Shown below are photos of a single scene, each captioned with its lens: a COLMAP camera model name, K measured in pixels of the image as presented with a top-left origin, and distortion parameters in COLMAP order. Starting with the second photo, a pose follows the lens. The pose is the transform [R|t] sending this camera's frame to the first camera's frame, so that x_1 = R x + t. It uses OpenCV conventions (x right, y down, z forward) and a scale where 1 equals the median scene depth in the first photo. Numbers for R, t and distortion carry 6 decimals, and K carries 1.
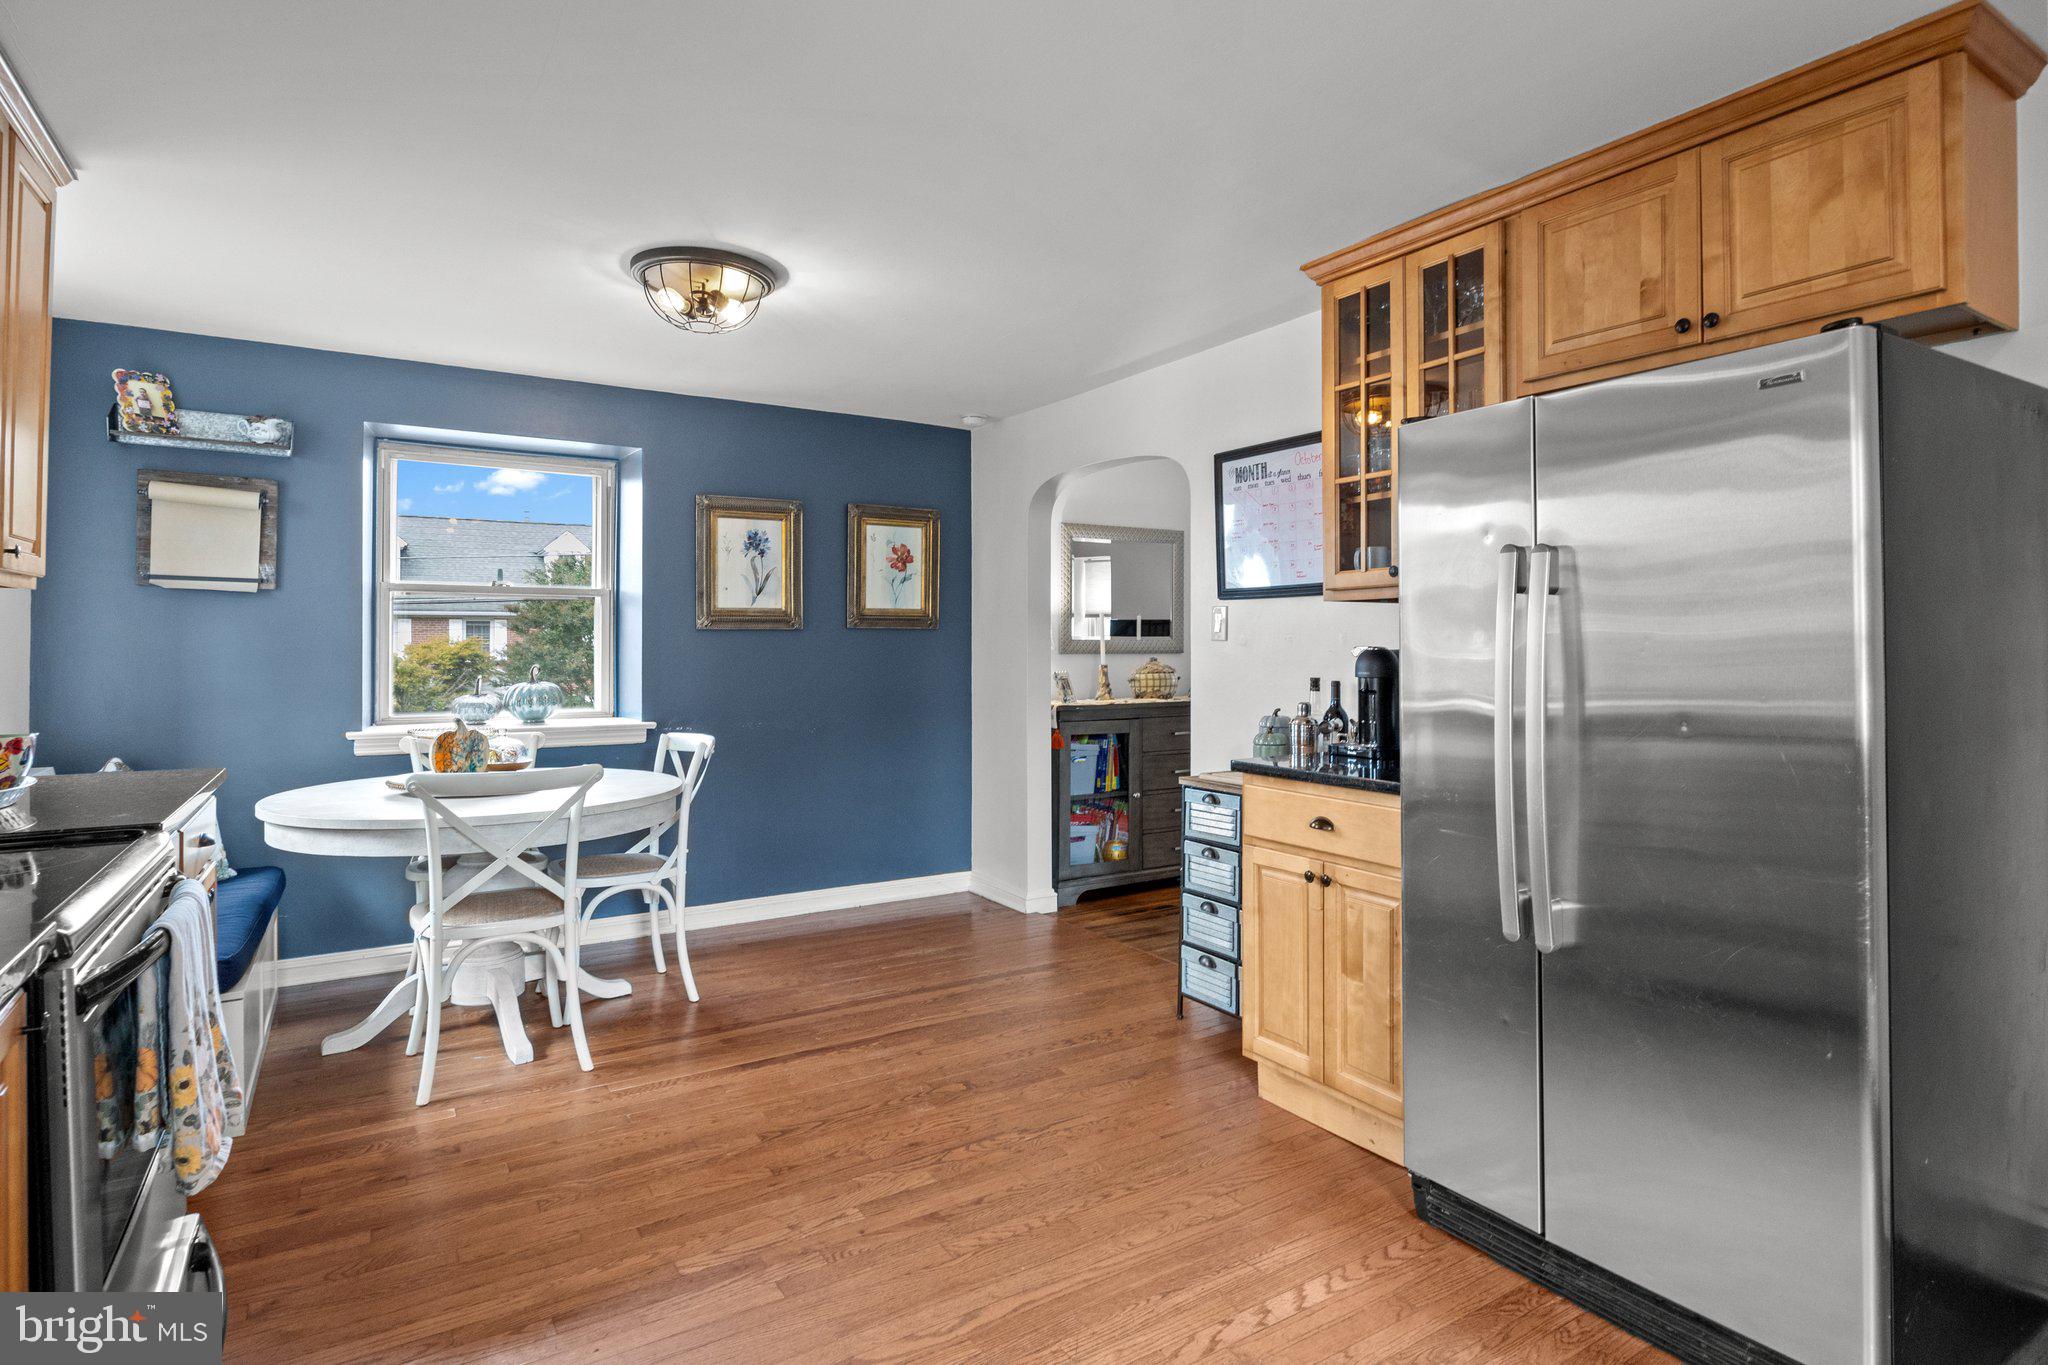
lens RADIAL K [[1089.5, 0, 1057.2], [0, 1089.5, 644.3], [0, 0, 1]] dist [-0.002725, -0.001356]
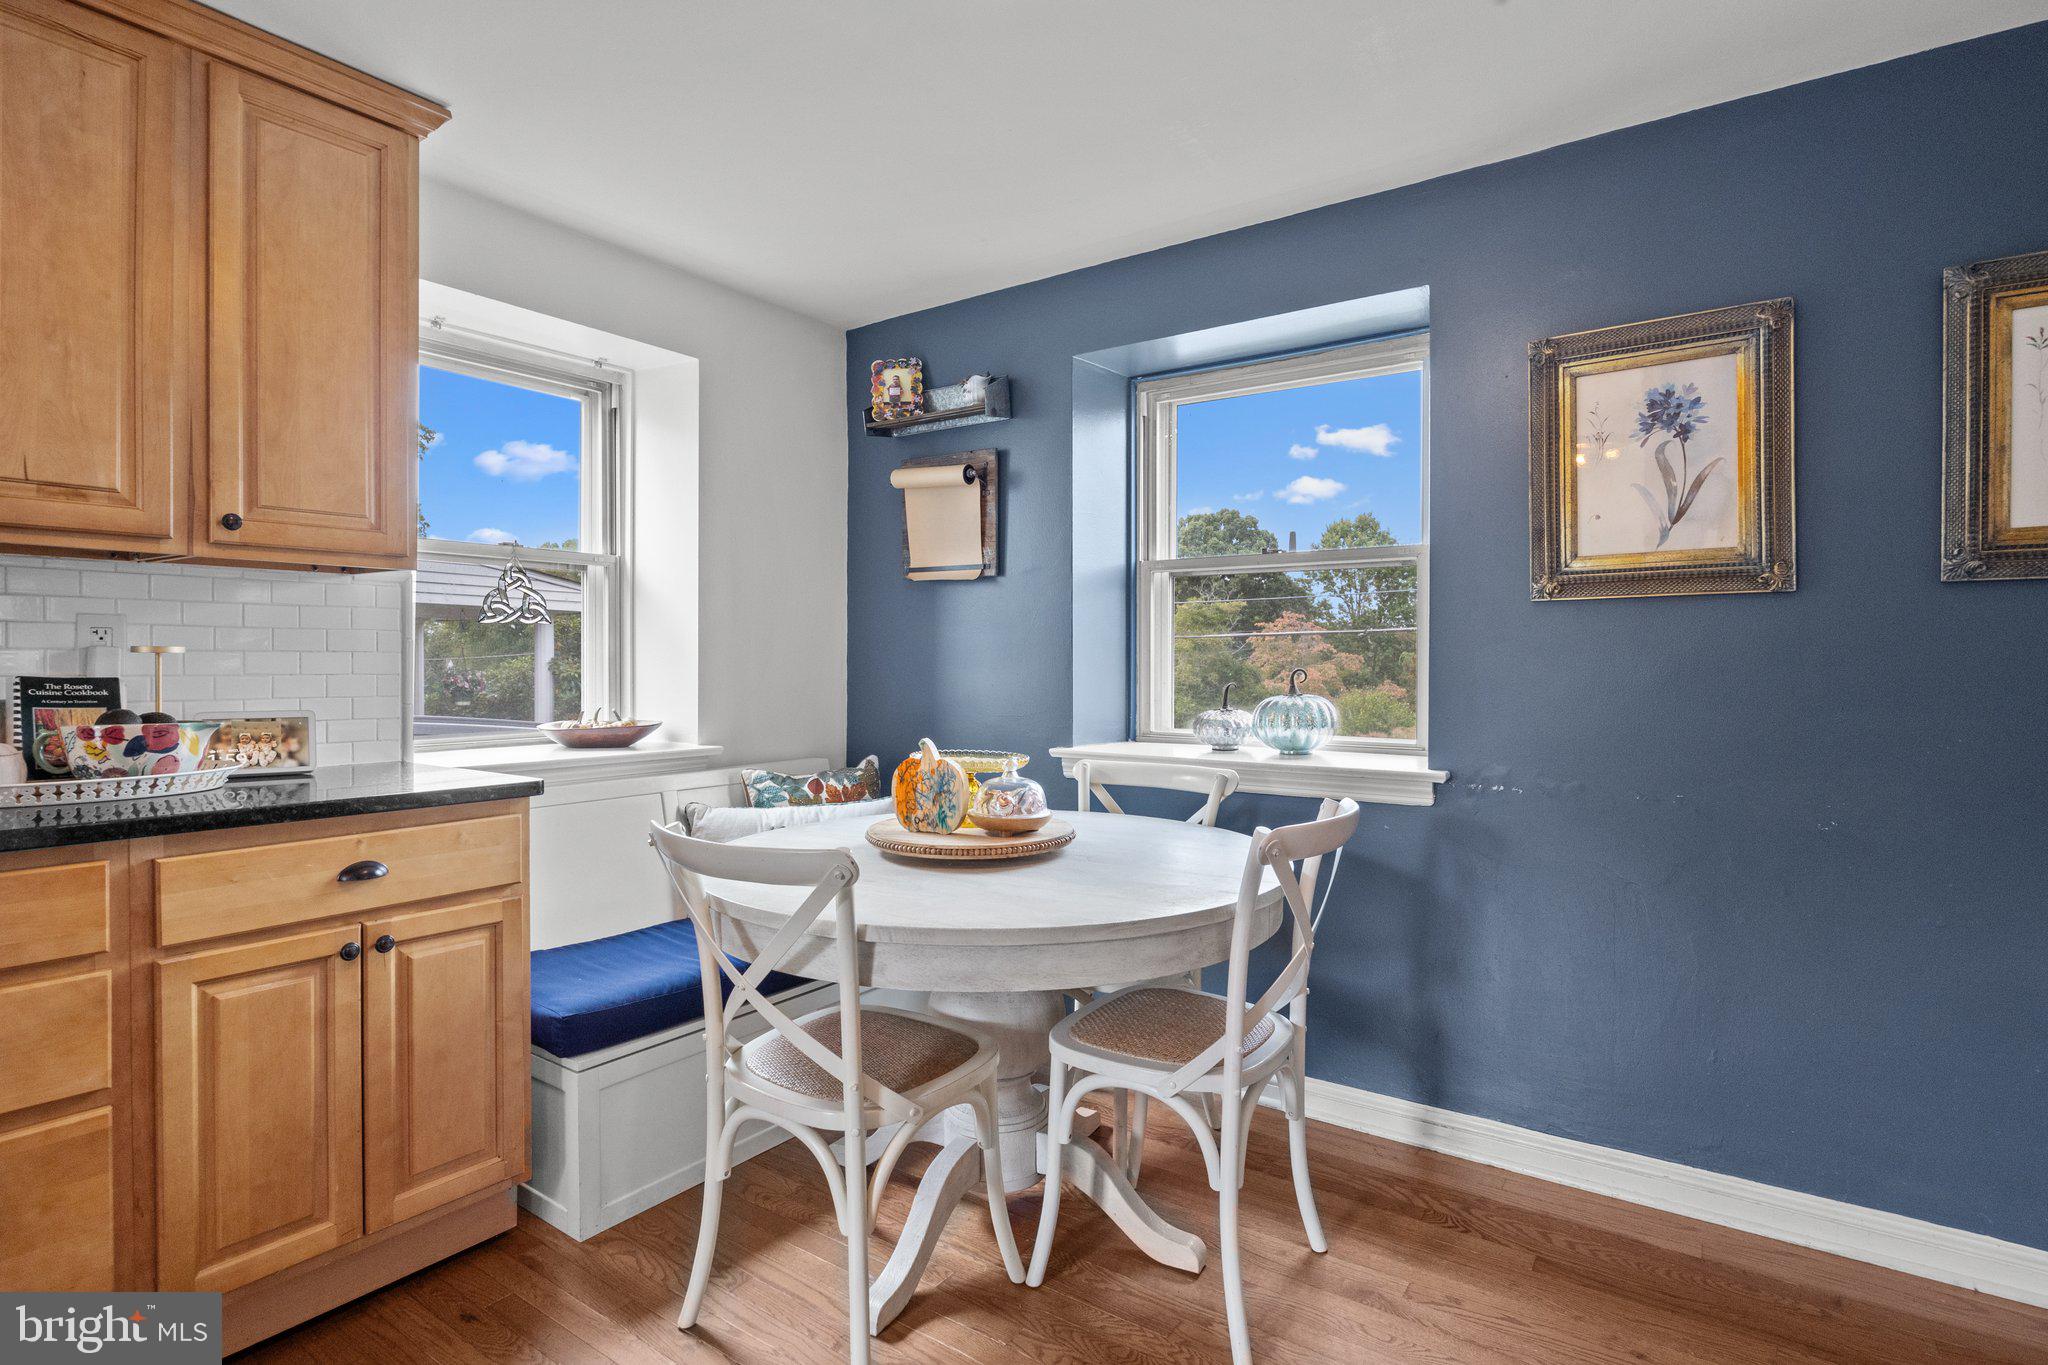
lens RADIAL K [[1005.0, 0, 1038.6], [0, 1005.0, 673.9], [0, 0, 1]] dist [-0.011452, 0.000349]
pose [[0.363721, 0.009900, -0.931455, 0.037710], [0.000596, 0.999941, 0.010861, 0.019639], [0.931508, -0.004506, 0.363693, 0.765251]]
